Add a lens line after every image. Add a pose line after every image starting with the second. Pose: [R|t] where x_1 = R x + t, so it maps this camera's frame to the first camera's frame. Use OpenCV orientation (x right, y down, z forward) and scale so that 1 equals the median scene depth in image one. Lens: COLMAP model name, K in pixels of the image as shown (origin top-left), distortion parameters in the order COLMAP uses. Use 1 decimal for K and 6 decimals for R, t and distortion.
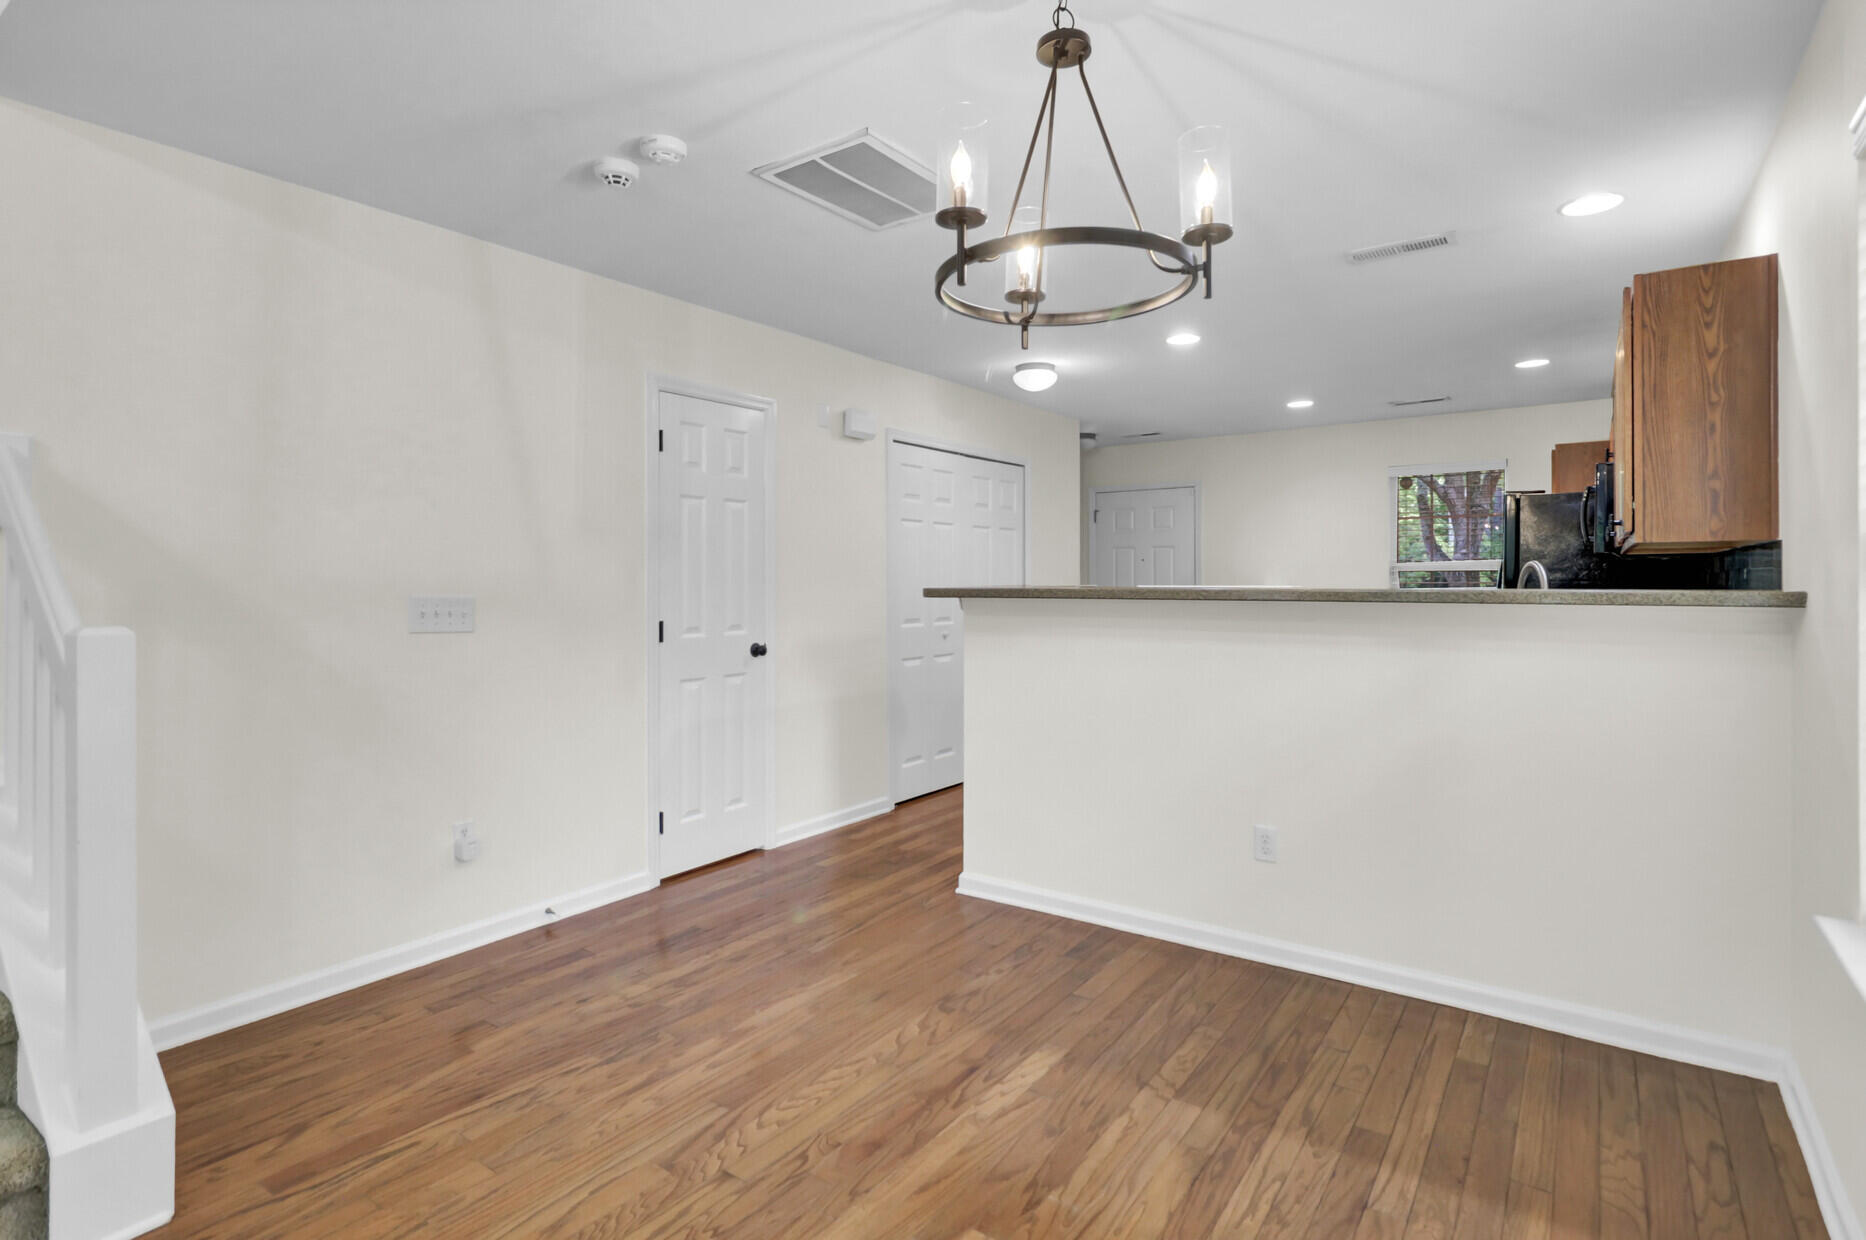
lens RADIAL K [[921.5, 0, 922.0], [0, 921.5, 576.7], [0, 0, 1]] dist [0.001944, -0.000882]
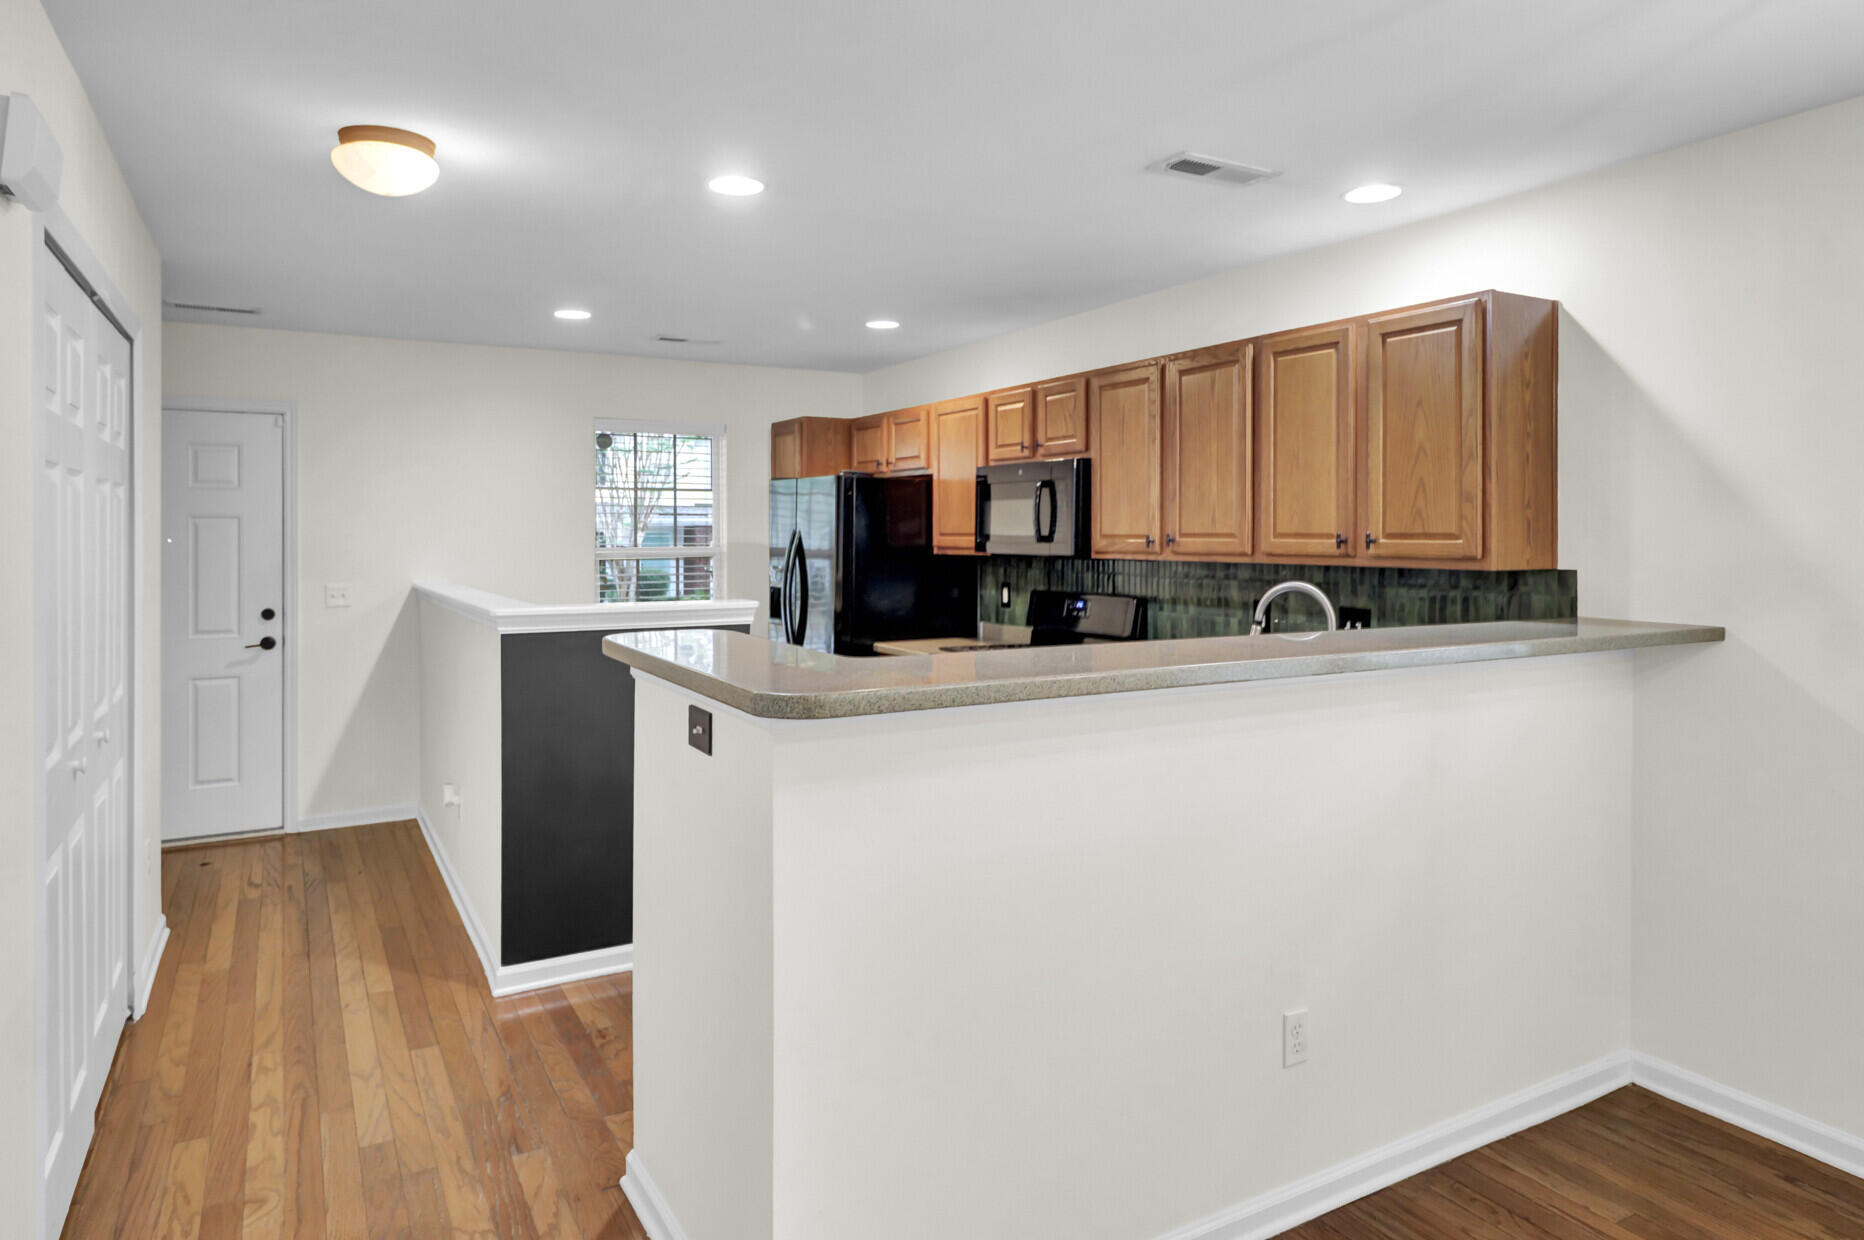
lens RADIAL K [[1135.0, 0, 935.5], [0, 1135.0, 539.1], [0, 0, 1]] dist [-0.000122, 0.003526]
pose [[0.411373, -0.001195, 0.911466, -0.464642], [-0.002311, 0.999995, 0.002354, -0.062535], [-0.911464, -0.003074, 0.411368, 0.916821]]
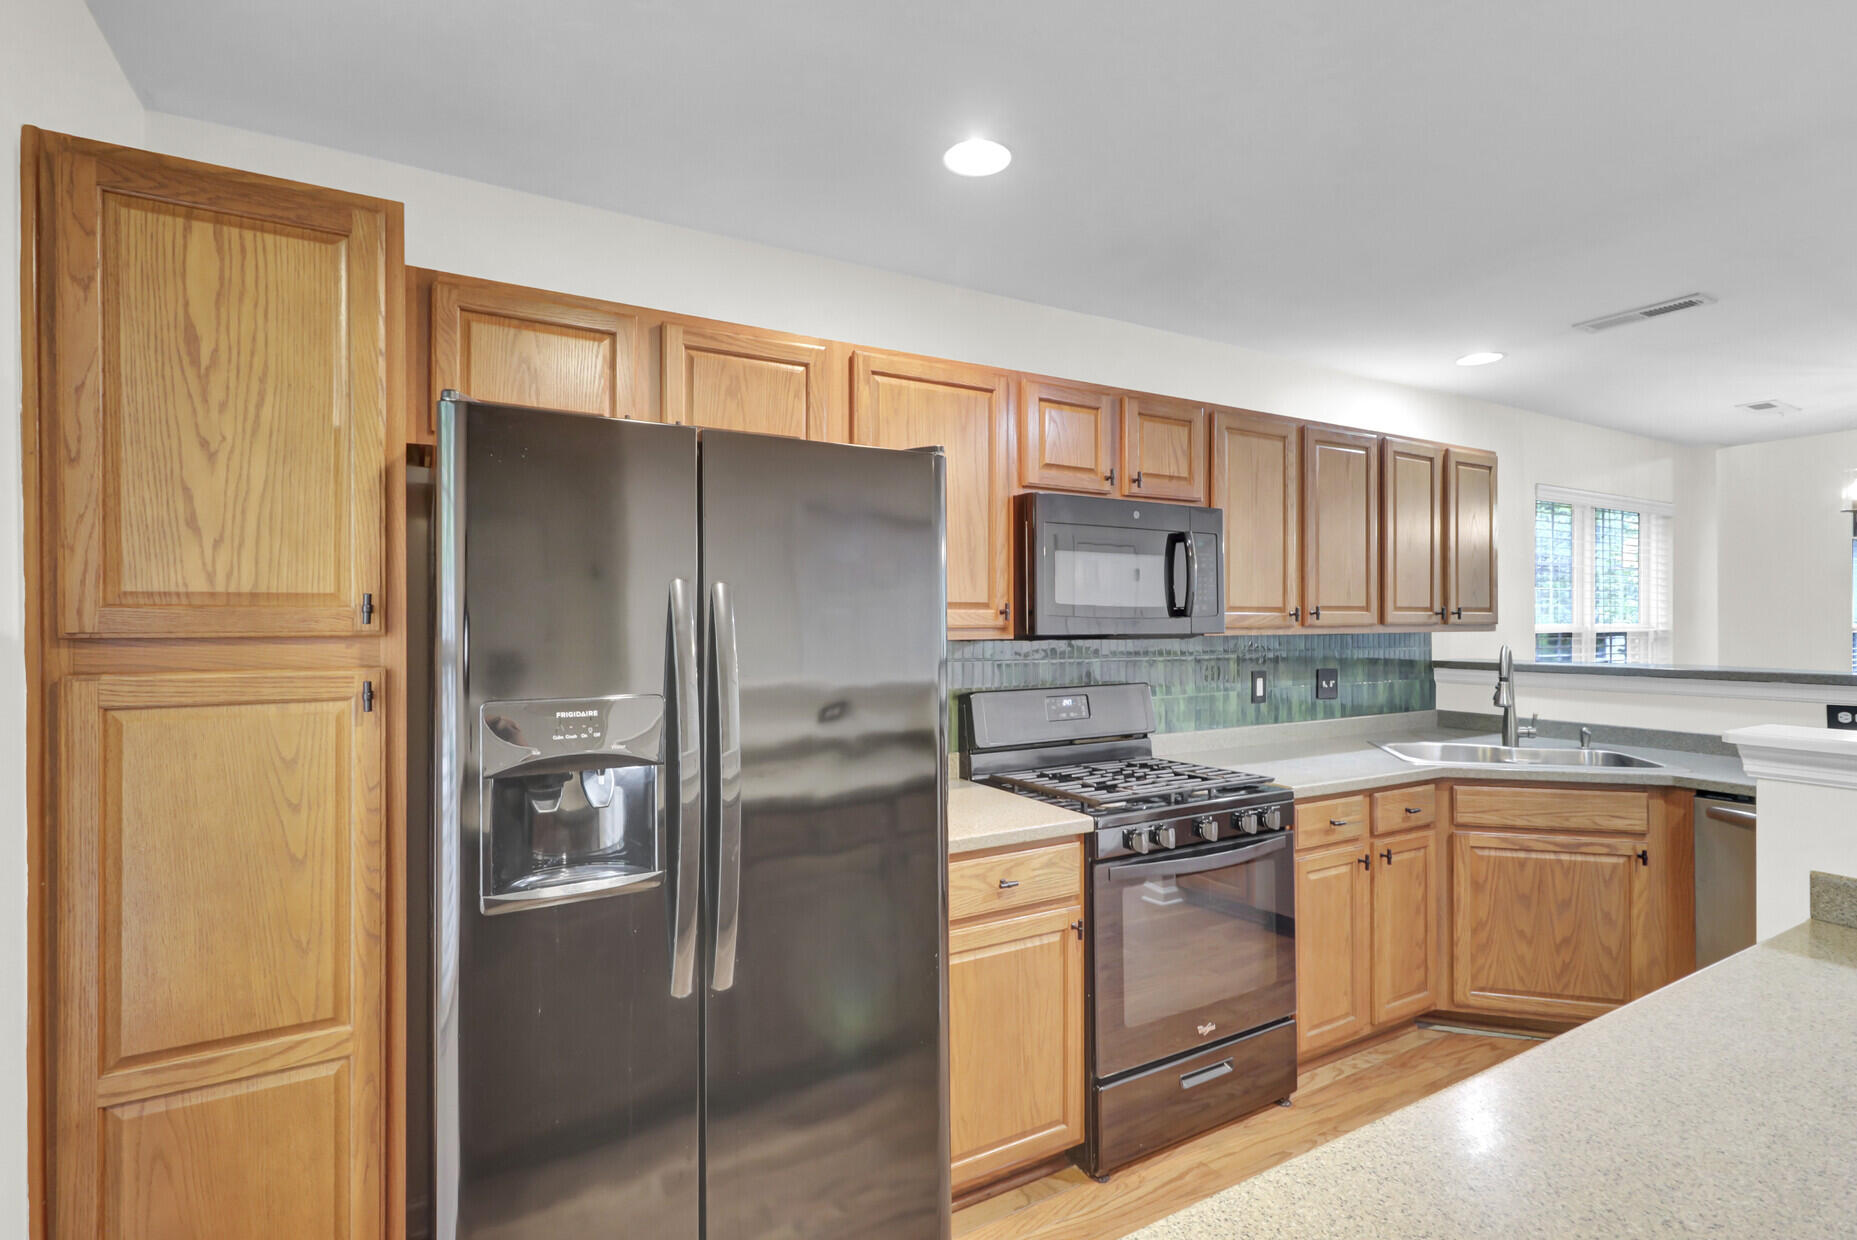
lens RADIAL K [[864.1, 0, 913.4], [0, 864.1, 624.4], [0, 0, 1]] dist [0.000431, 0.000526]
pose [[-0.909505, 0.003656, 0.415678, 0.931178], [0.004470, 0.999990, 0.000987, -0.048431], [-0.415670, 0.002756, -0.909511, 2.353735]]
